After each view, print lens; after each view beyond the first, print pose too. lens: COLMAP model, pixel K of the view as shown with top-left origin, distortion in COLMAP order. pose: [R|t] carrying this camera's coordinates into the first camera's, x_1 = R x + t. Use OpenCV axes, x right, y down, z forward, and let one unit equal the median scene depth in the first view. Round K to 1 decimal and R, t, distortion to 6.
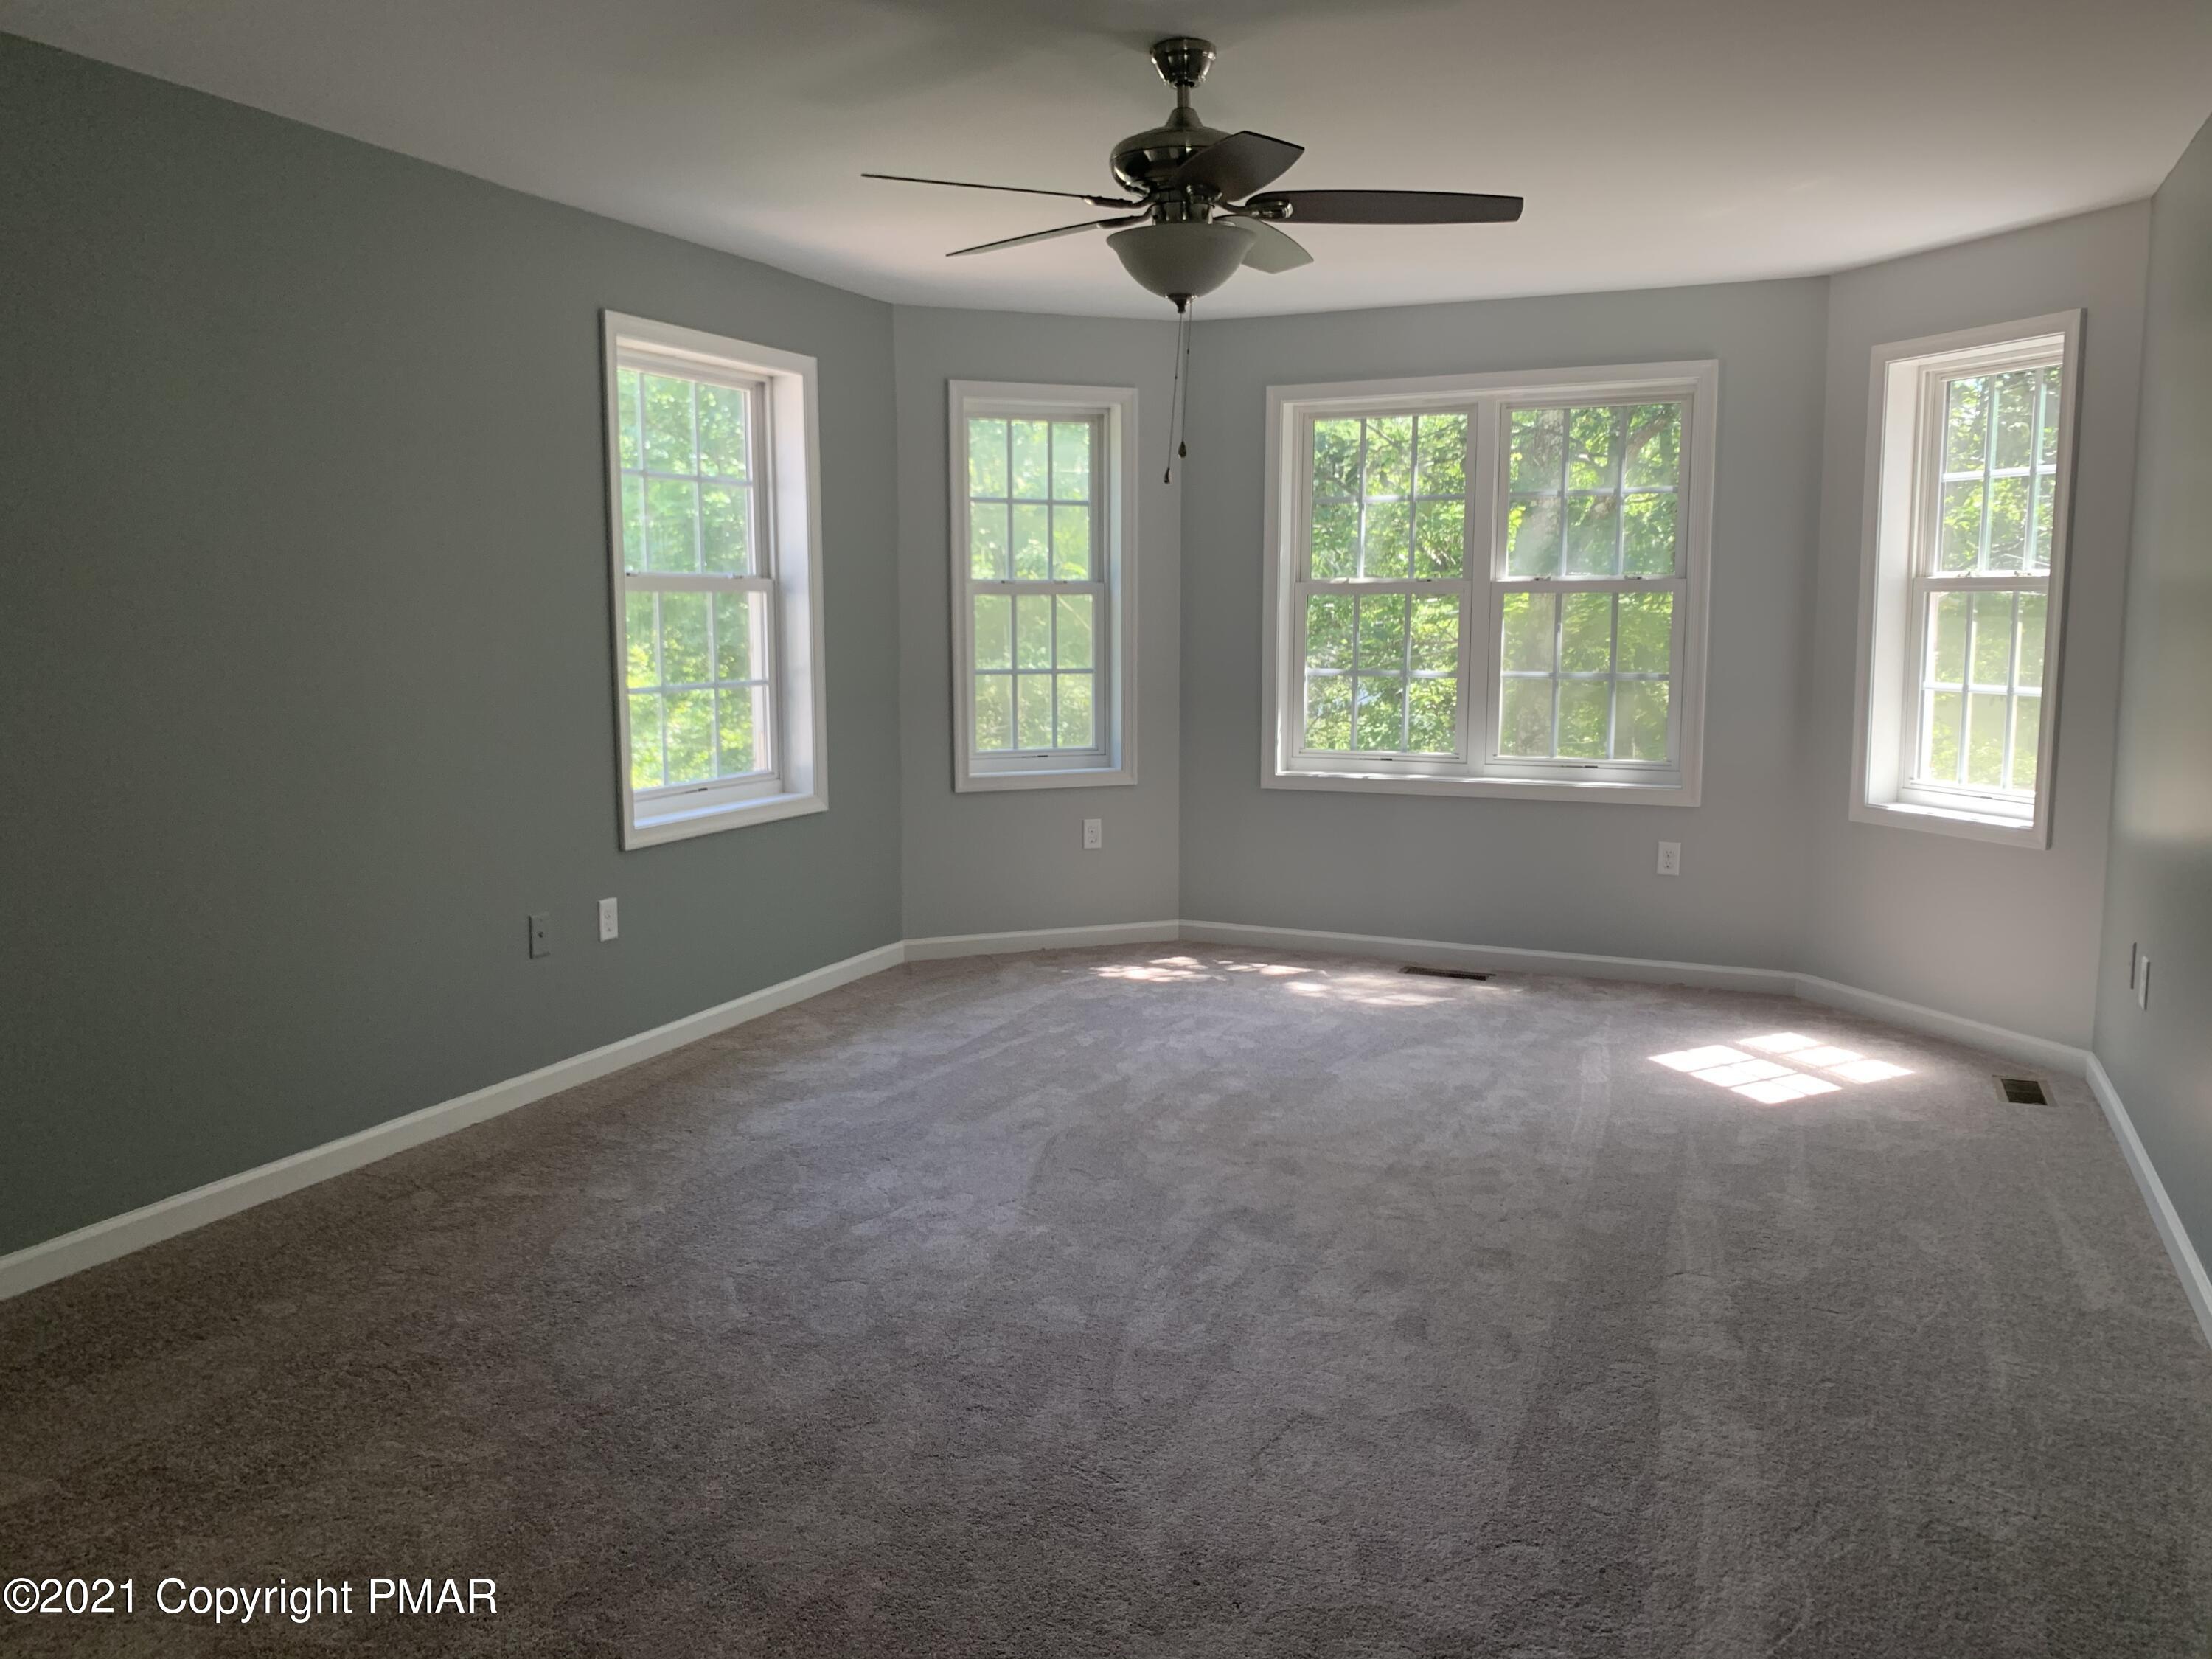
lens RADIAL K [[1701.7, 0, 1103.7], [0, 1701.7, 801.7], [0, 0, 1]] dist [0.043200, -0.030627]
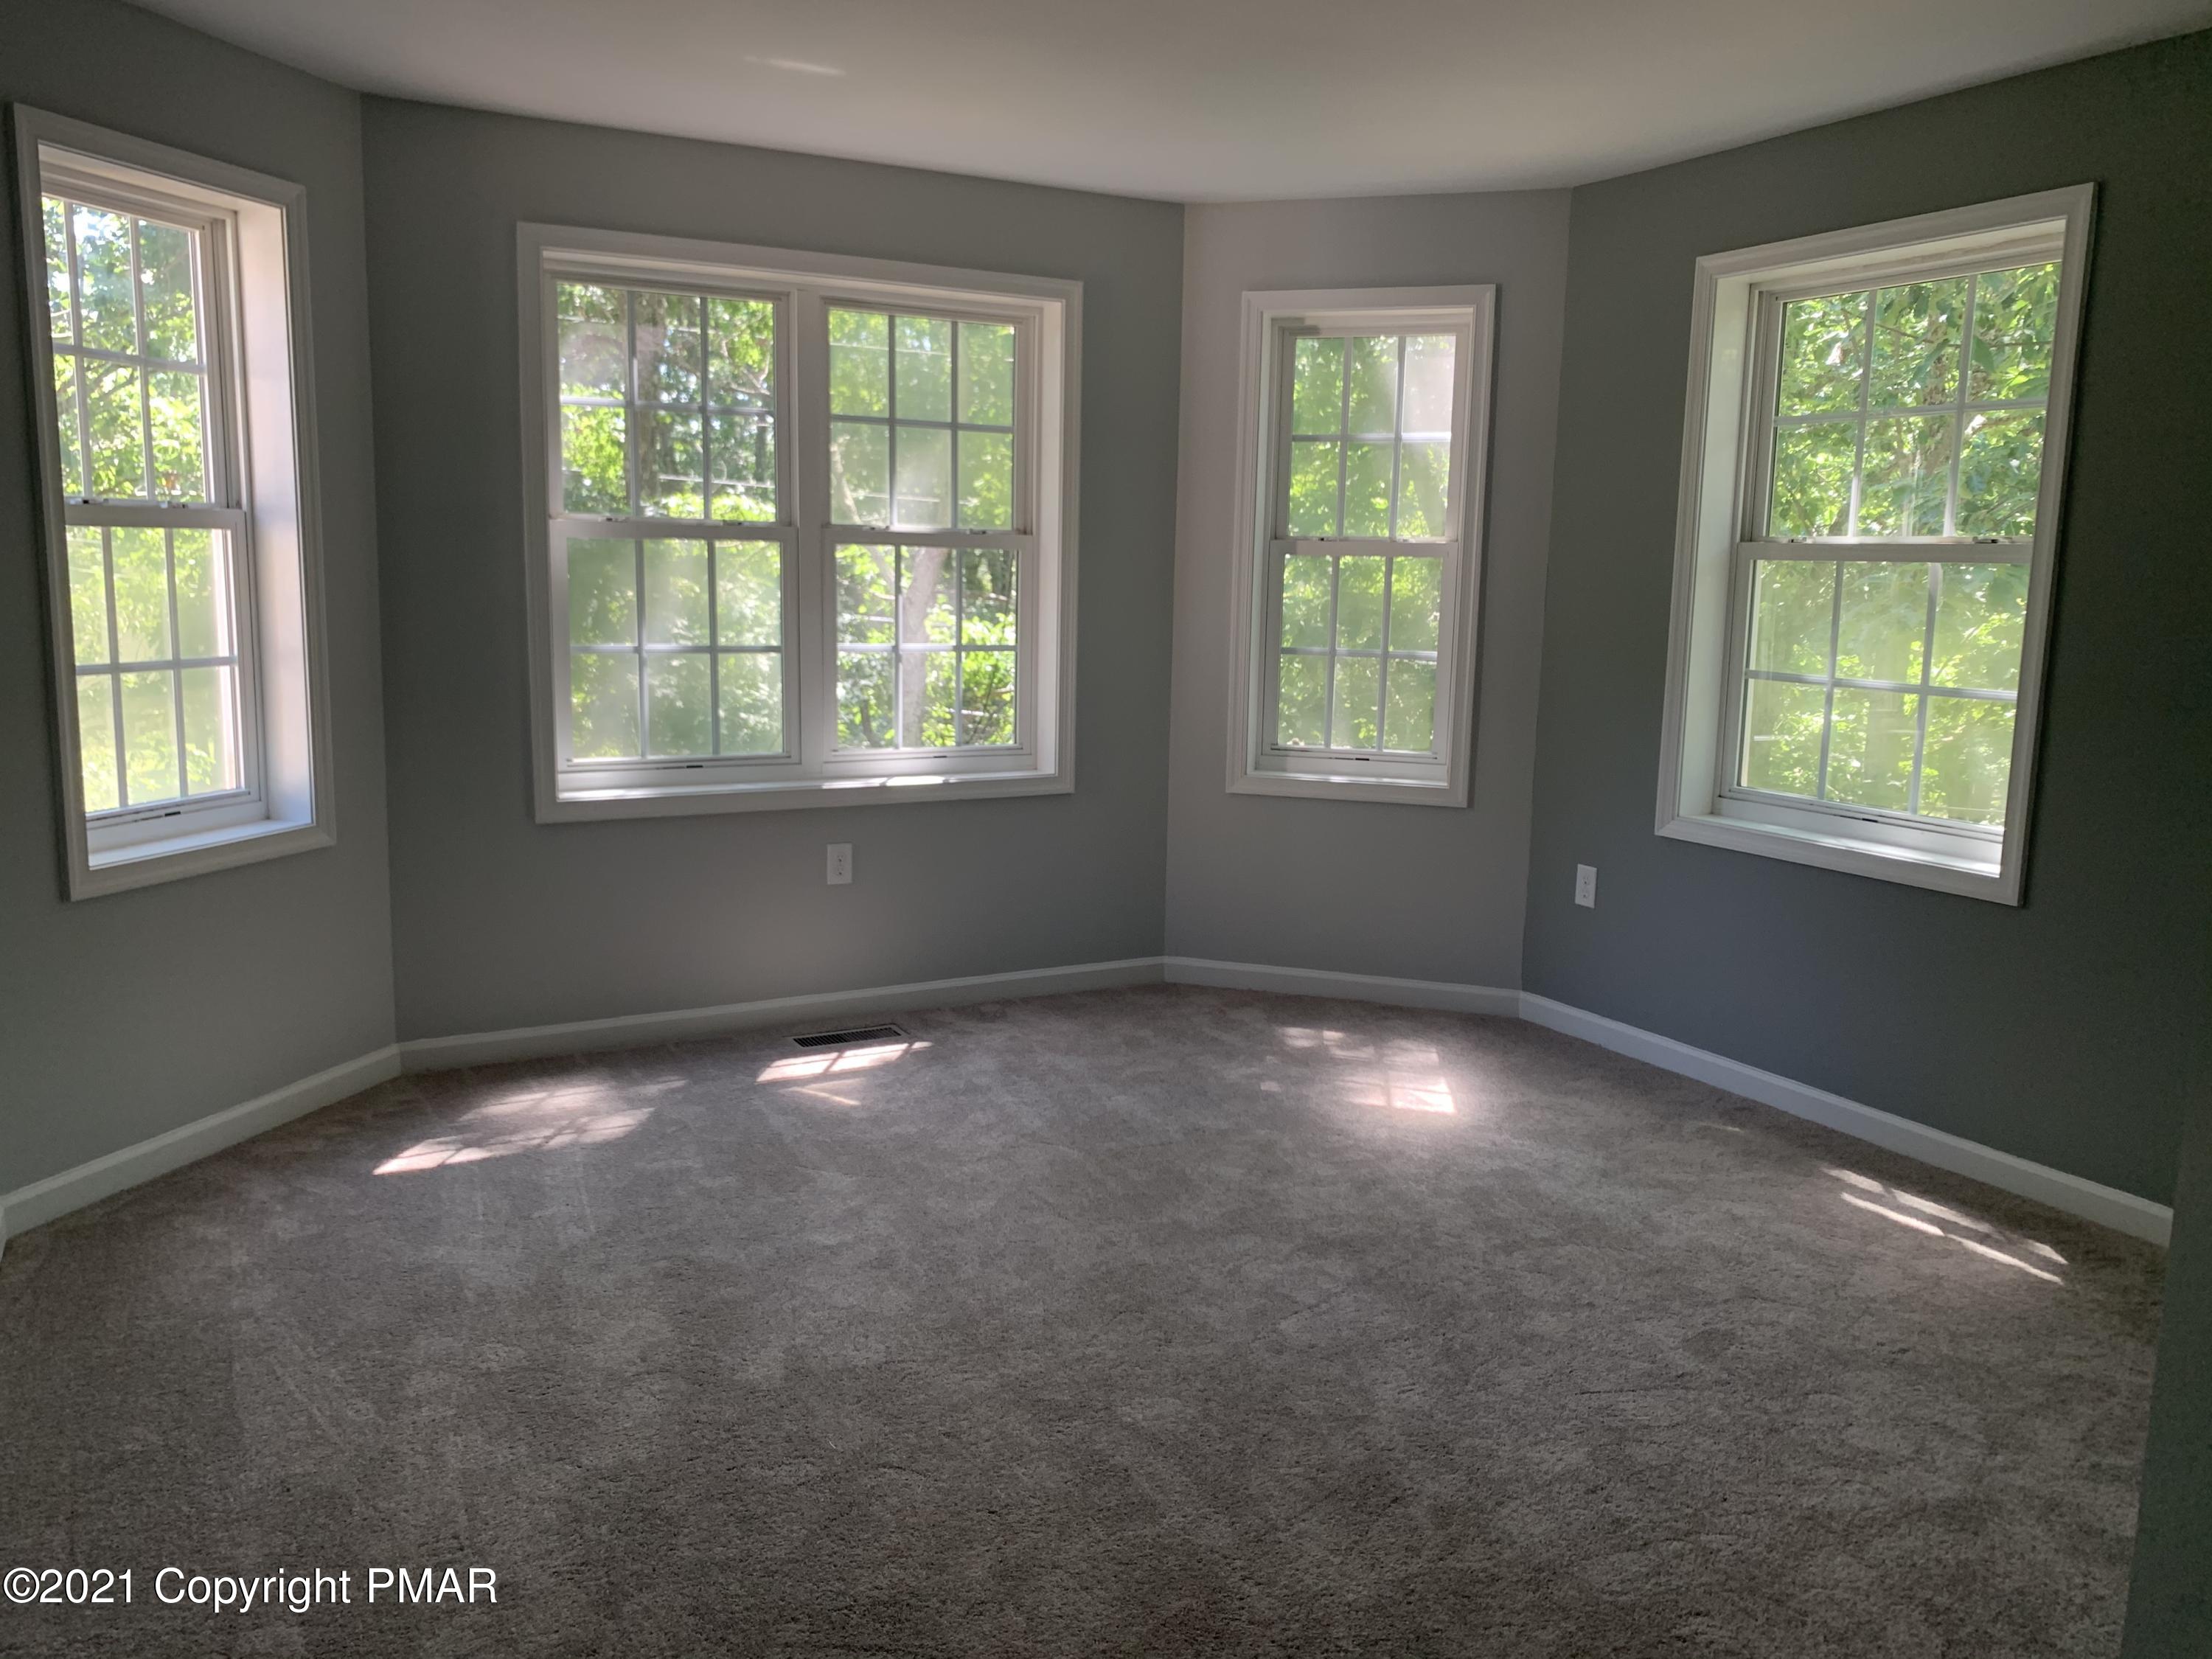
lens RADIAL K [[1701.7, 0, 1103.7], [0, 1701.7, 801.7], [0, 0, 1]] dist [0.043200, -0.030627]
pose [[0.623290, -0.097955, 0.775831, -0.303099], [0.071951, 0.995099, 0.067835, -0.048433], [-0.778673, 0.013541, 0.627283, 0.412683]]
